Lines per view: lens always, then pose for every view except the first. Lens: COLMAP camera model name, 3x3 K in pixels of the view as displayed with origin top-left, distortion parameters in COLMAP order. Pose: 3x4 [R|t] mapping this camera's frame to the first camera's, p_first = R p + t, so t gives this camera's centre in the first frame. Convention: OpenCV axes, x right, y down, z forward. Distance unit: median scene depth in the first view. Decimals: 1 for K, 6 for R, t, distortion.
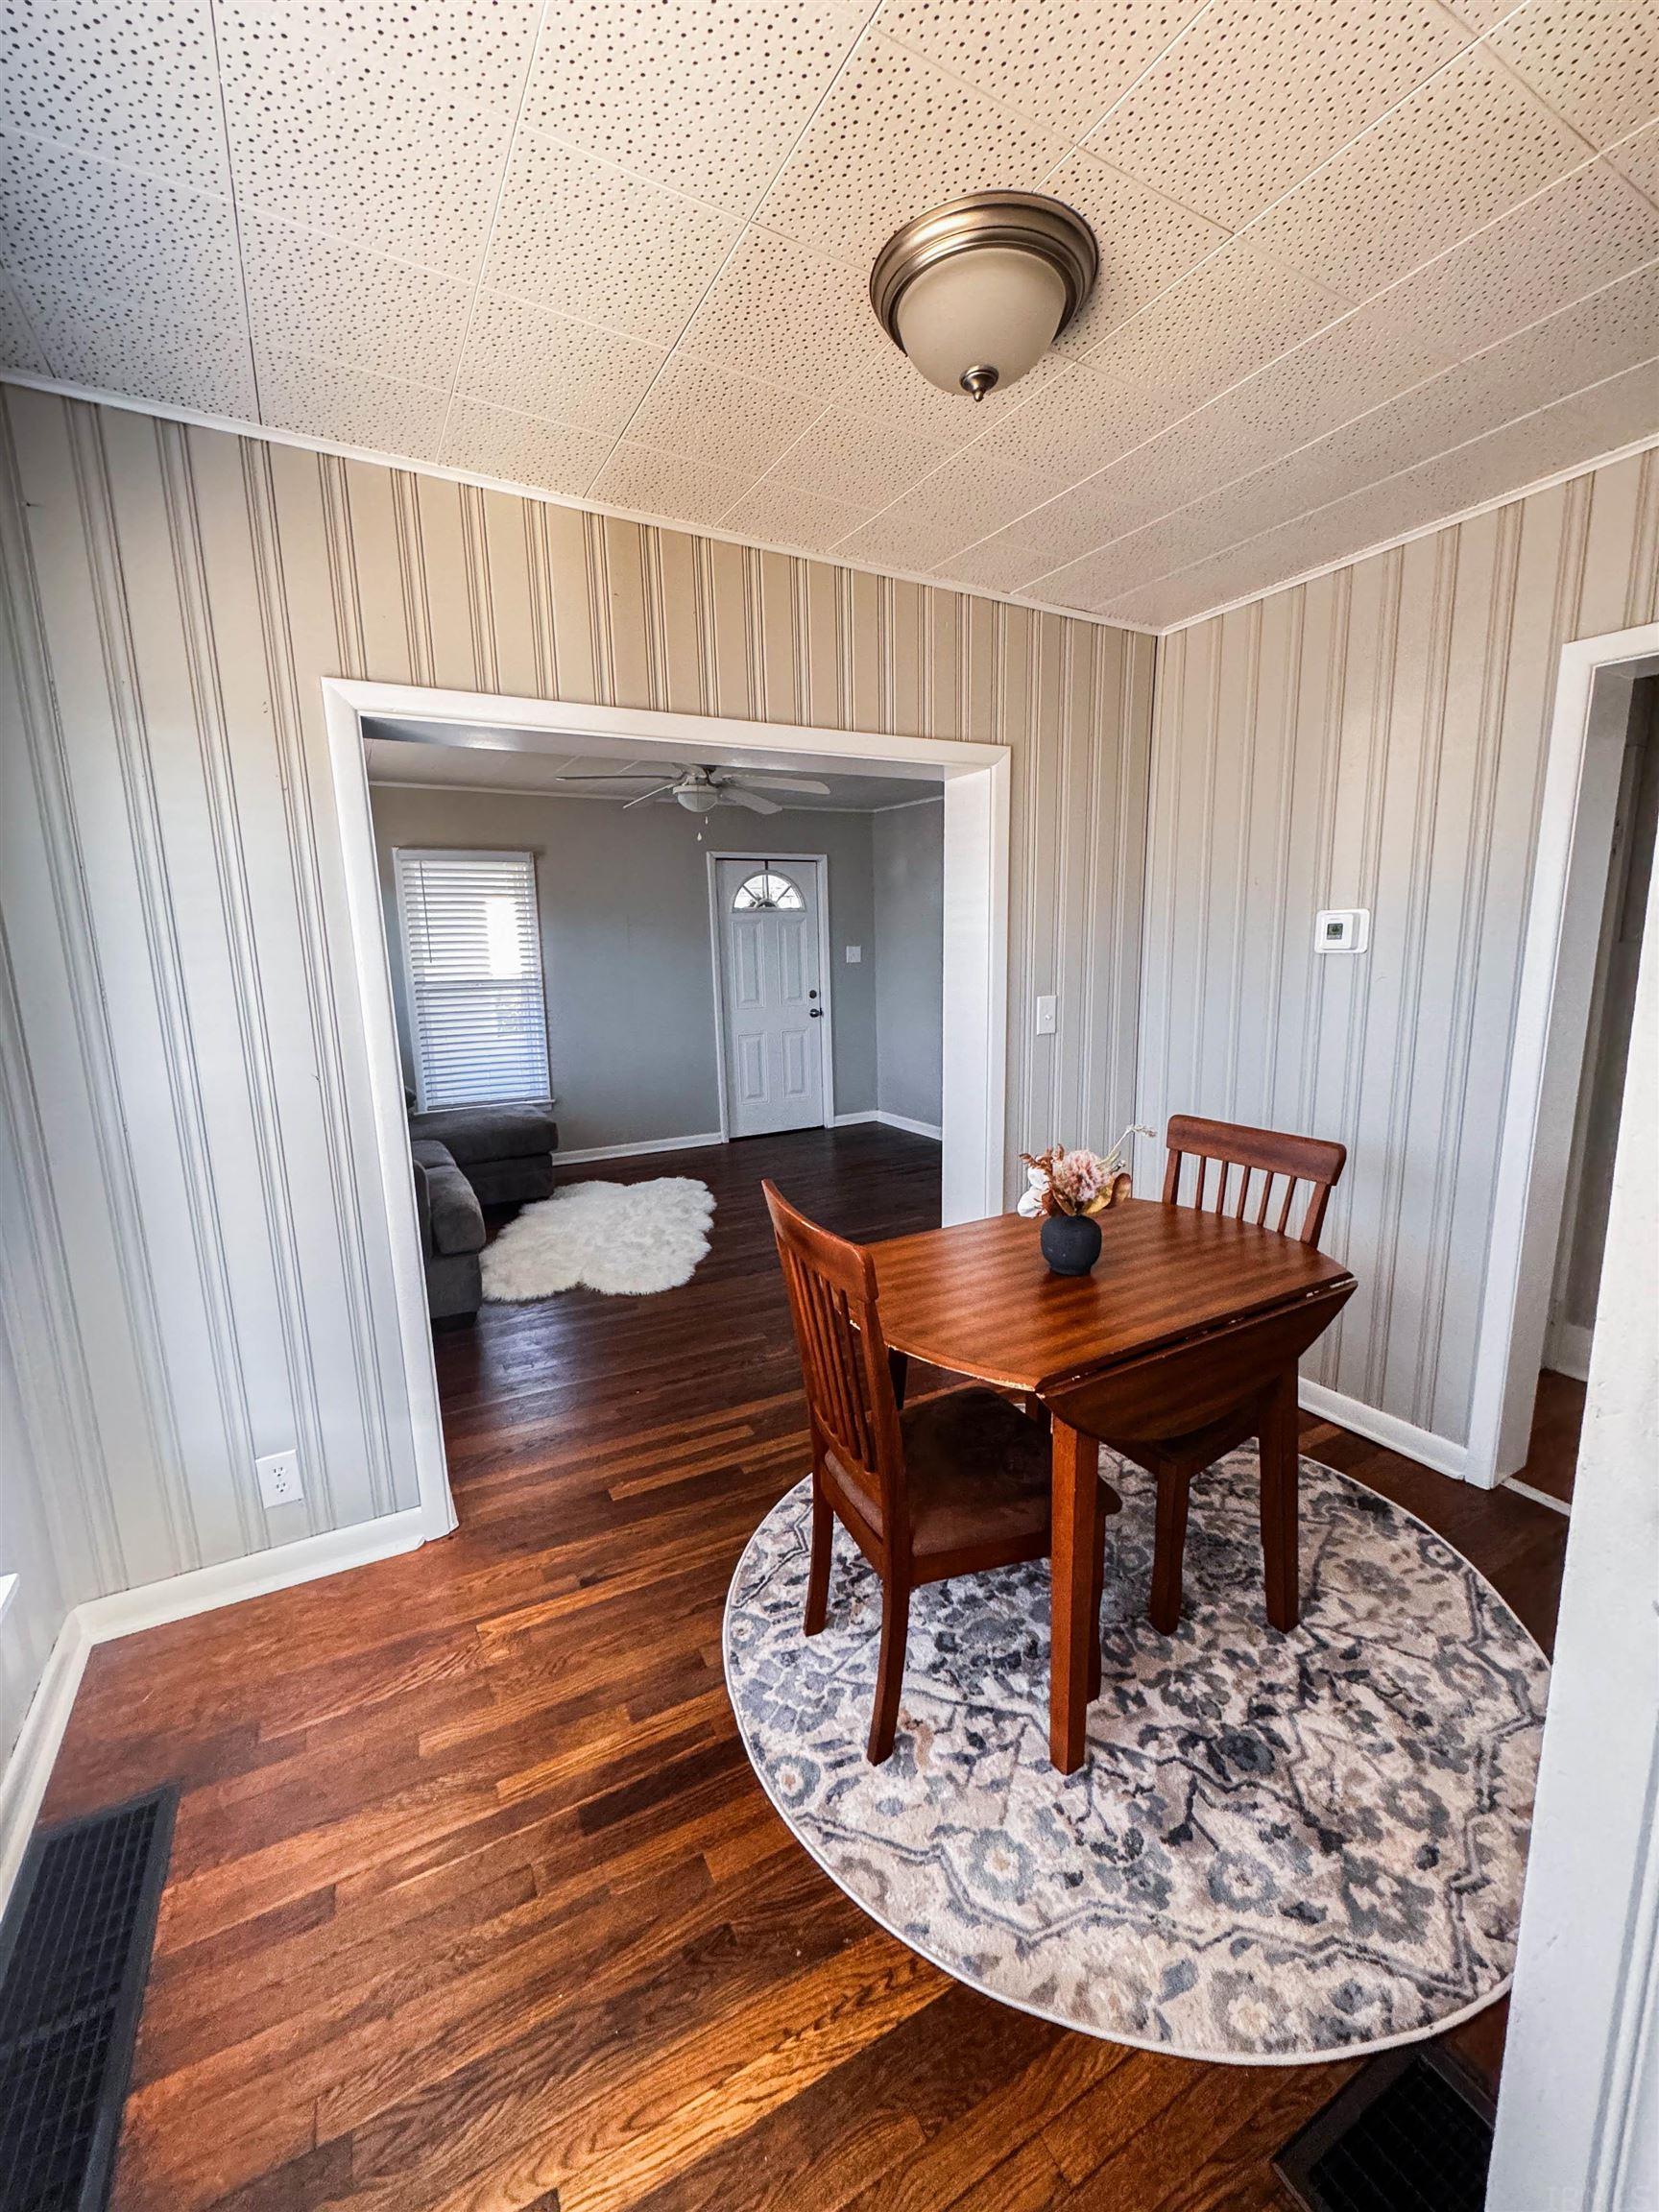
lens RADIAL K [[888.0, 0, 824.2], [0, 888.0, 1085.2], [0, 0, 1]] dist [-0.001405, 0.000316]
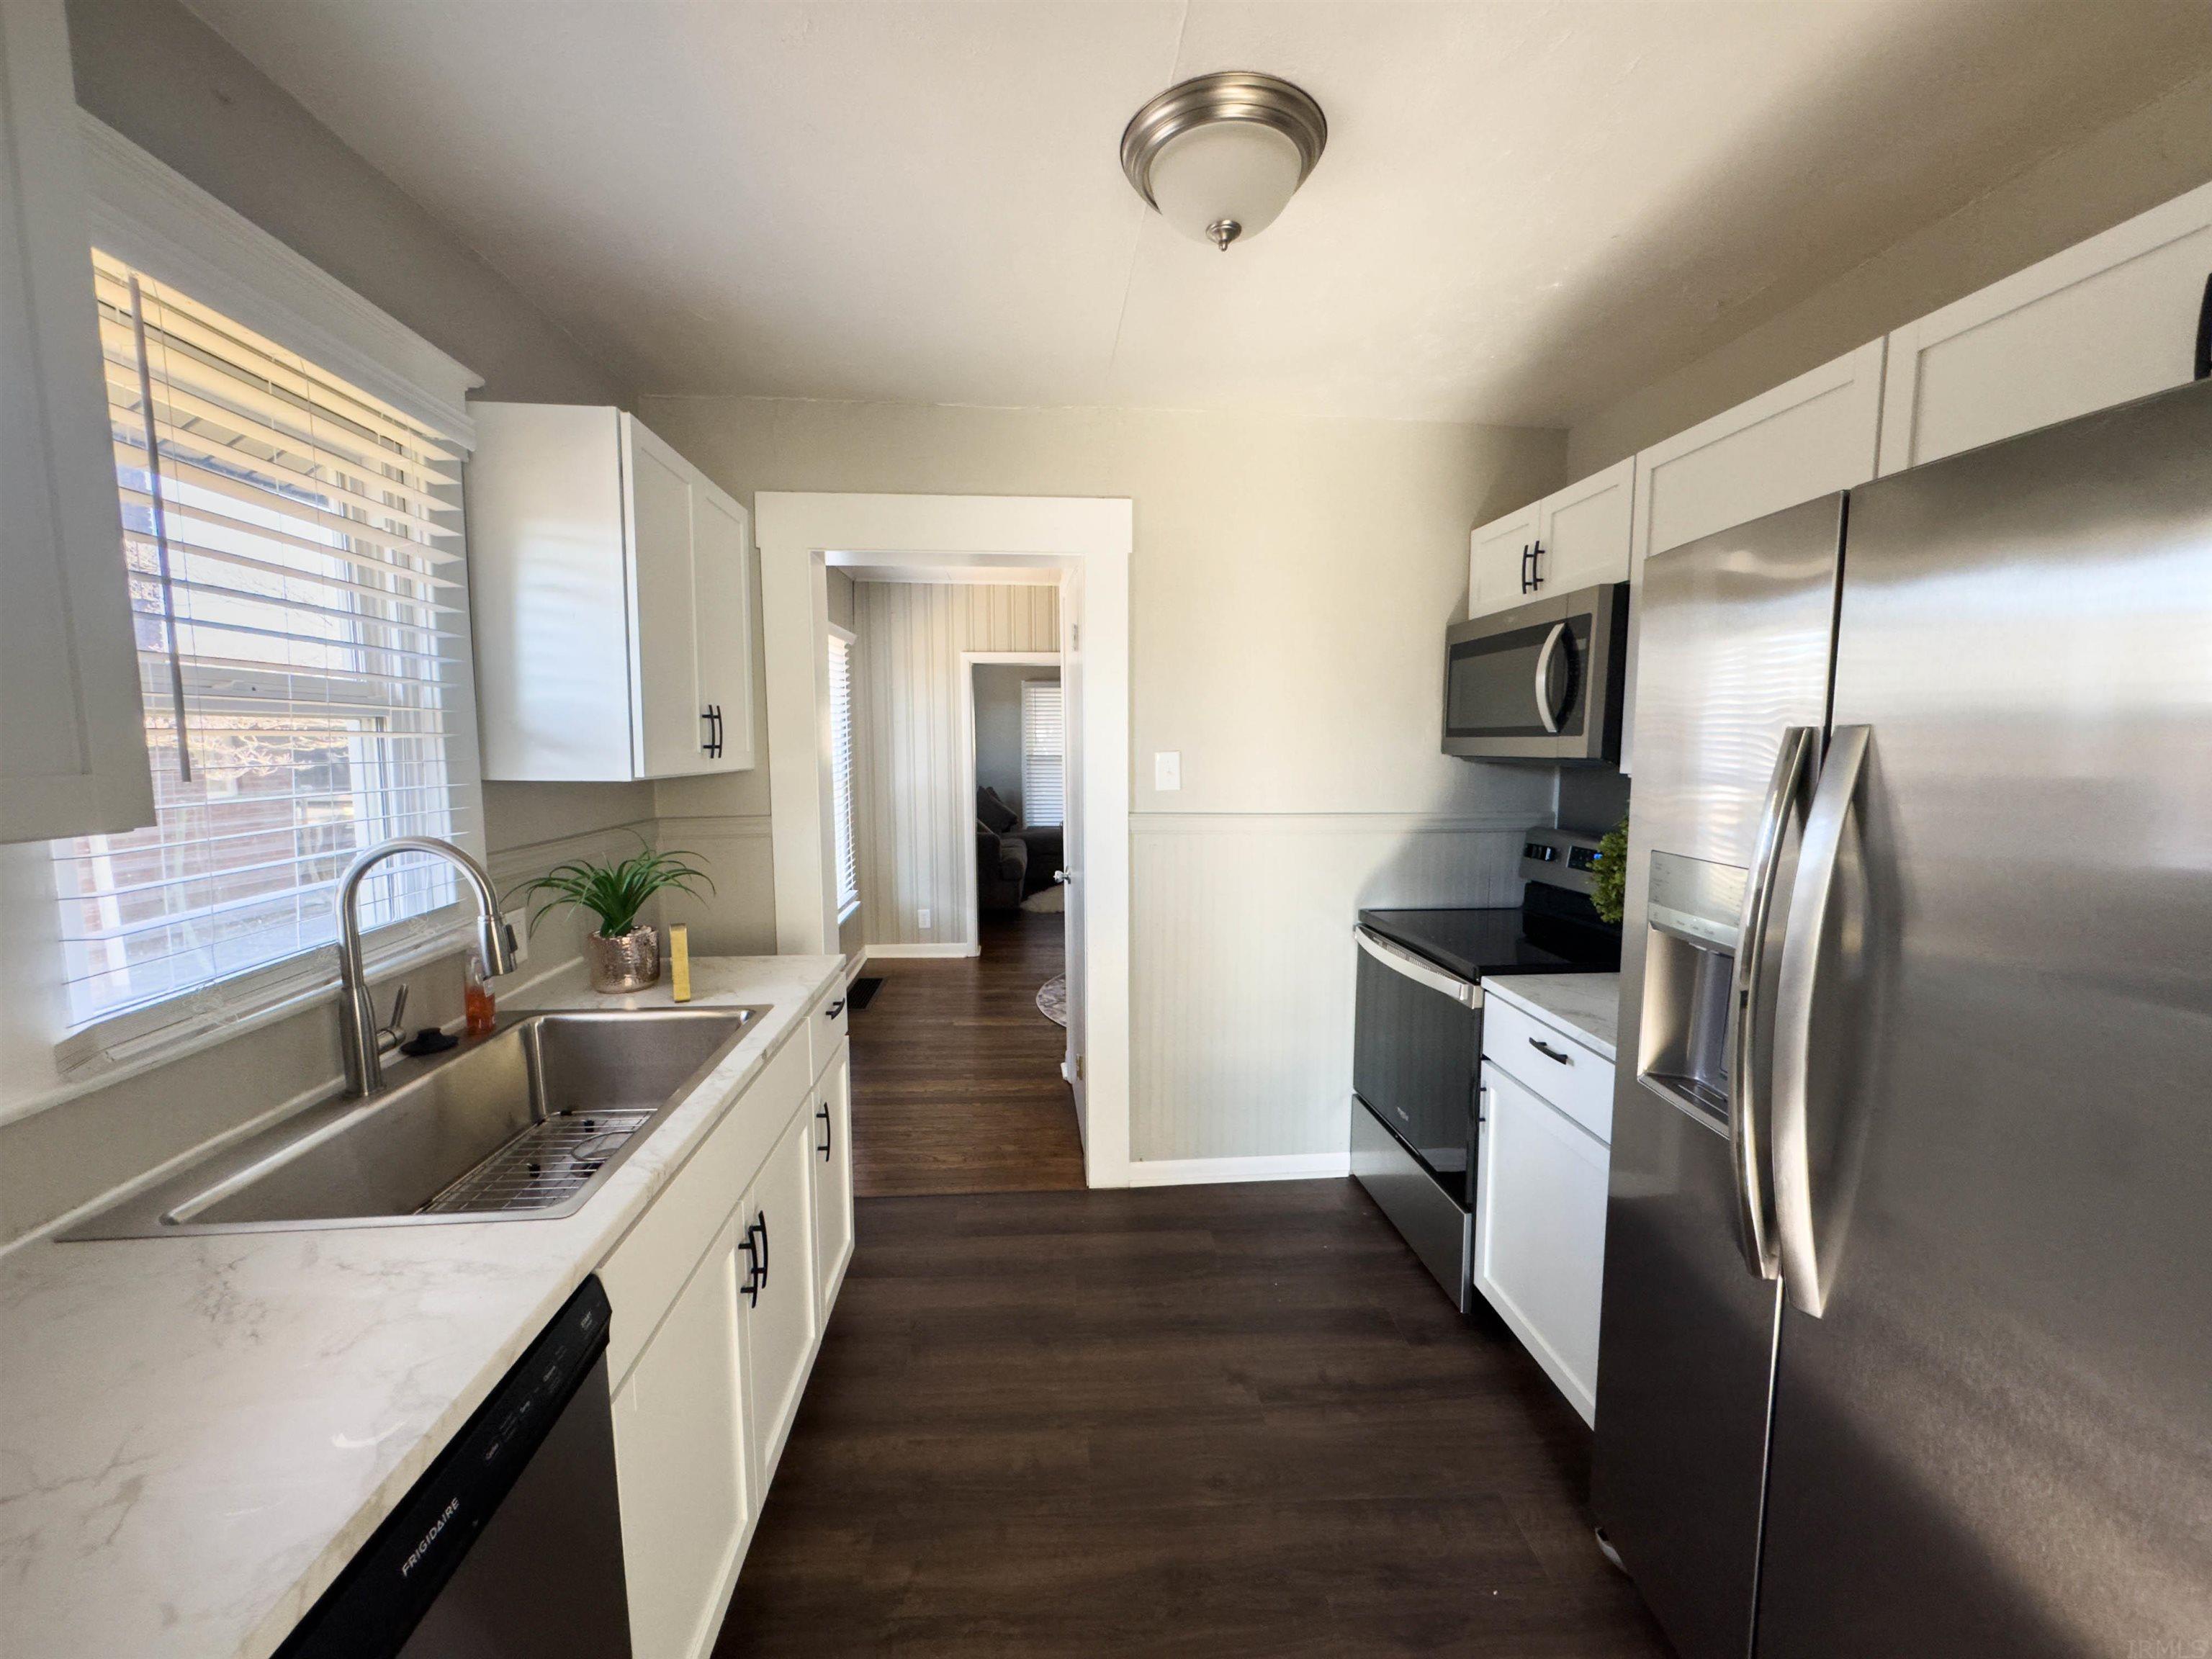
lens RADIAL K [[888.0, 0, 1102.6], [0, 888.0, 829.5], [0, 0, 1]] dist [-0.001405, 0.000316]
pose [[0.912251, 0.071686, -0.403311, 1.402581], [-0.096169, 0.994530, -0.040753, 0.289432], [0.398184, 0.075963, 0.914155, -1.892554]]
